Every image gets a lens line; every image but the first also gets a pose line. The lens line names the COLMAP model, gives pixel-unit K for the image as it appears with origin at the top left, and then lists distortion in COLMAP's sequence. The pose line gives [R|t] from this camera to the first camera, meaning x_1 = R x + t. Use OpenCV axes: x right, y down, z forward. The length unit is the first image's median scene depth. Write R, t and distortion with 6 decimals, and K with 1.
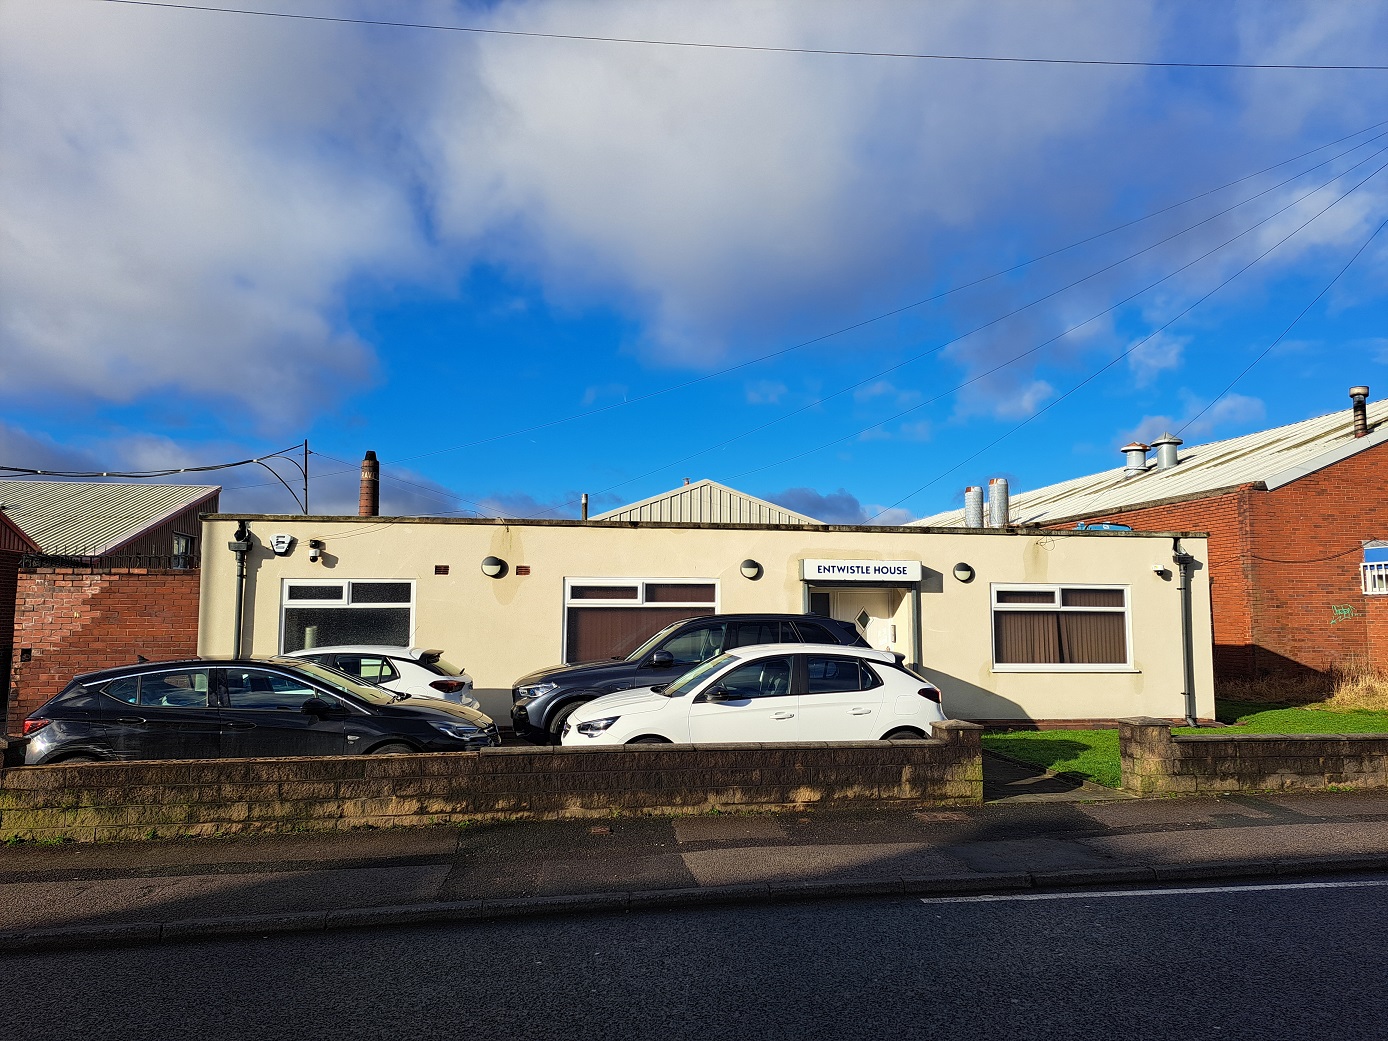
lens RADIAL K [[996.2, 0, 699.0], [0, 996.2, 529.5], [0, 0, 1]] dist [0.070753, -0.065389]
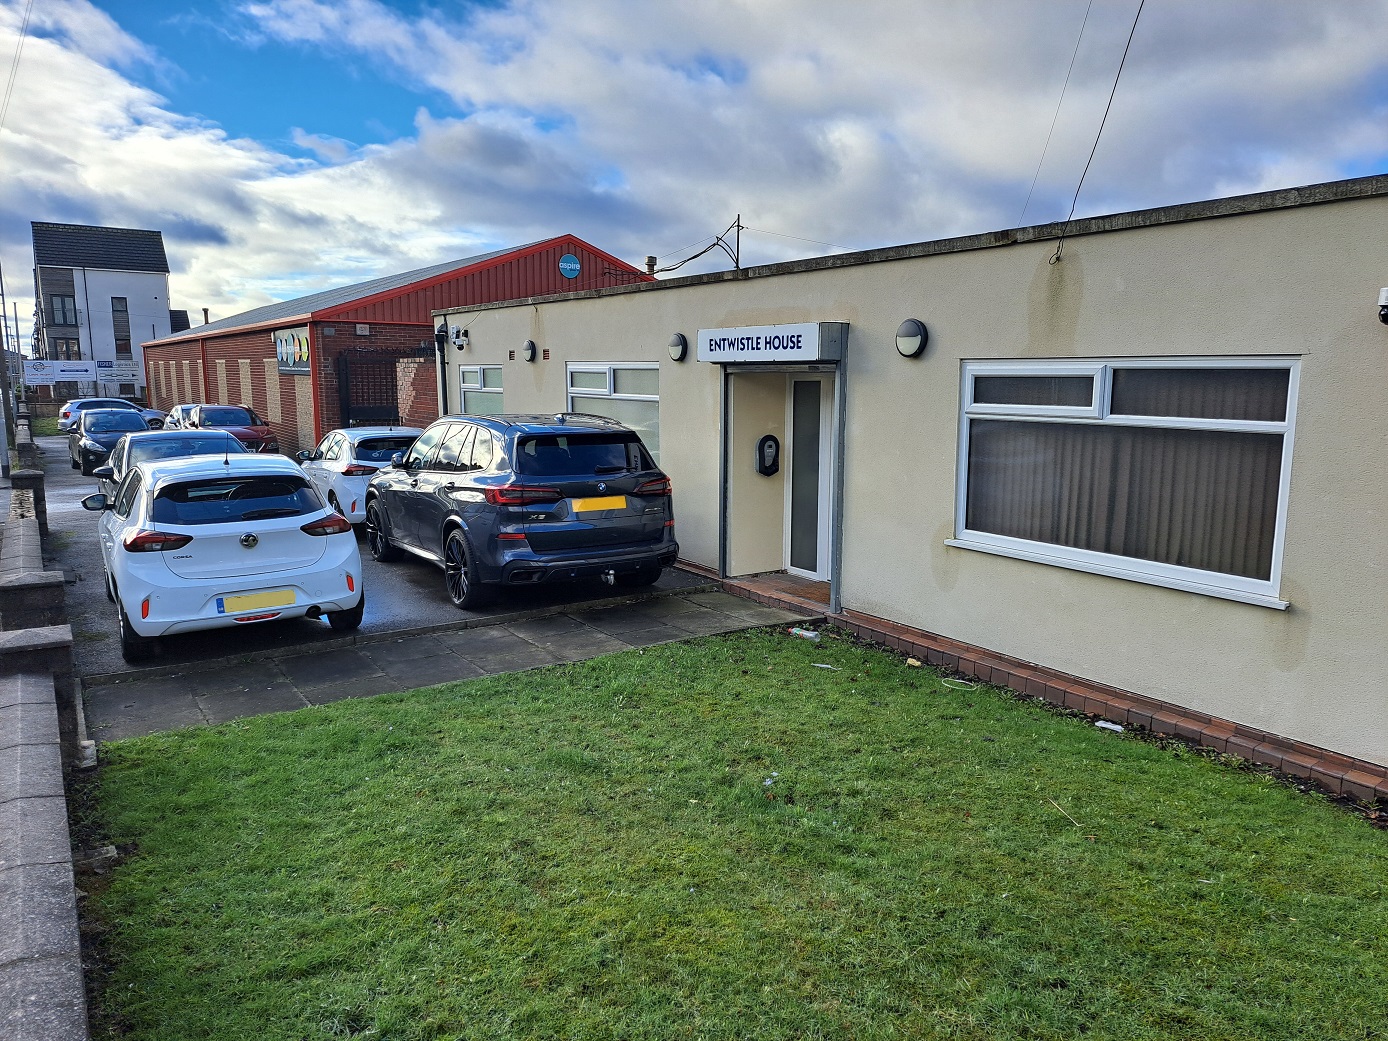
lens RADIAL K [[996.2, 0, 706.1], [0, 996.2, 534.4], [0, 0, 1]] dist [0.070753, -0.065389]
pose [[0.404539, 0.146567, -0.902699, 0.667436], [0.086245, 0.976560, 0.197209, 0.030157], [0.910445, -0.157632, 0.382416, 0.690488]]
